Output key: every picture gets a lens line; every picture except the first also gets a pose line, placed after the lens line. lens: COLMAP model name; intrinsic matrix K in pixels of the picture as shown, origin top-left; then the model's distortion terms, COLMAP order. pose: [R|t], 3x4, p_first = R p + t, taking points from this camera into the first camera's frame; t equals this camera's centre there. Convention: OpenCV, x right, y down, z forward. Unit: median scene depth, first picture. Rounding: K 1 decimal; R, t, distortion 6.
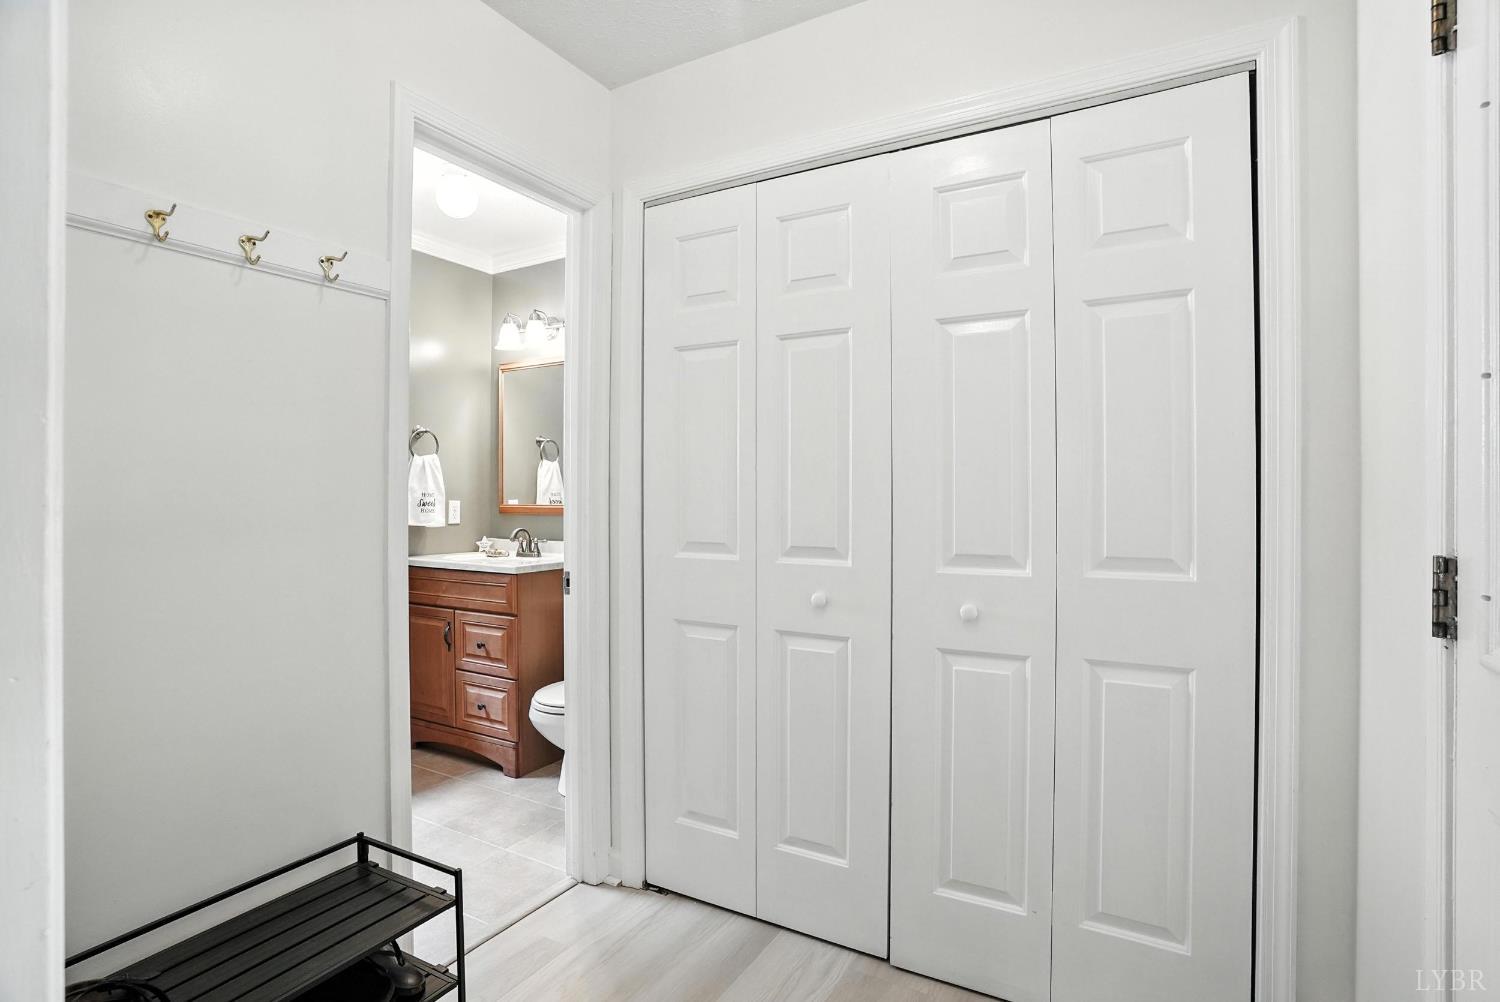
lens RADIAL K [[744.6, 0, 750.0], [0, 744.6, 501.0], [0, 0, 1]] dist [-0.071439, -0.000045]
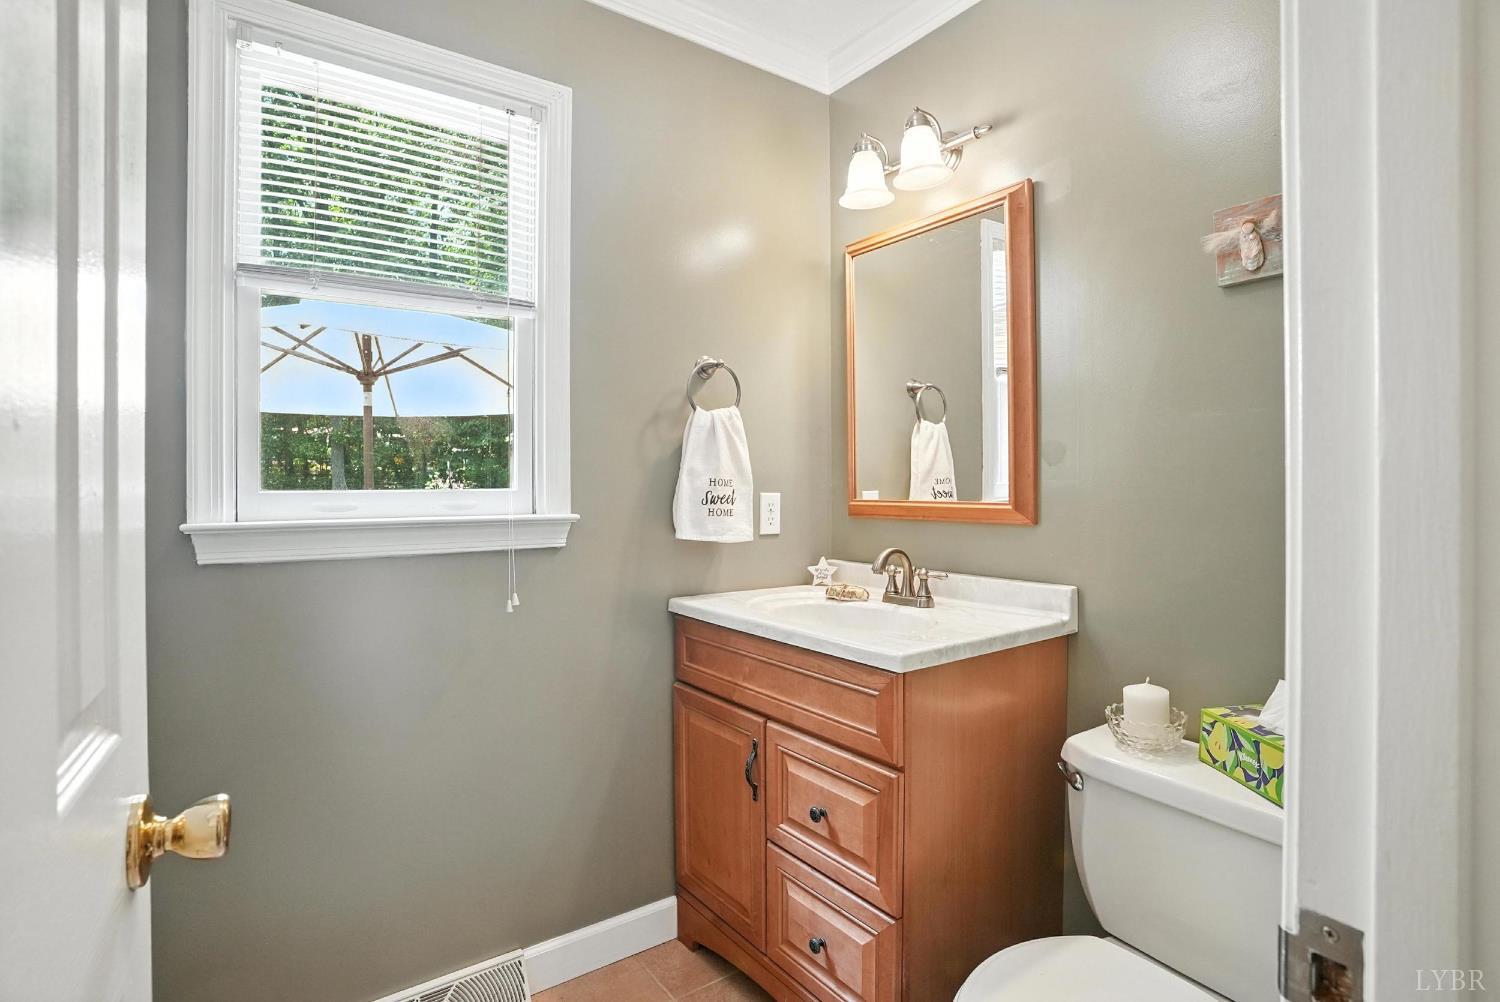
lens RADIAL K [[744.6, 0, 750.0], [0, 744.6, 501.0], [0, 0, 1]] dist [-0.071439, -0.000045]
pose [[0.909481, 0.000825, -0.415745, -0.191195], [0.003919, 0.999937, 0.010558, -0.000612], [0.415727, -0.011232, 0.909420, 0.506837]]
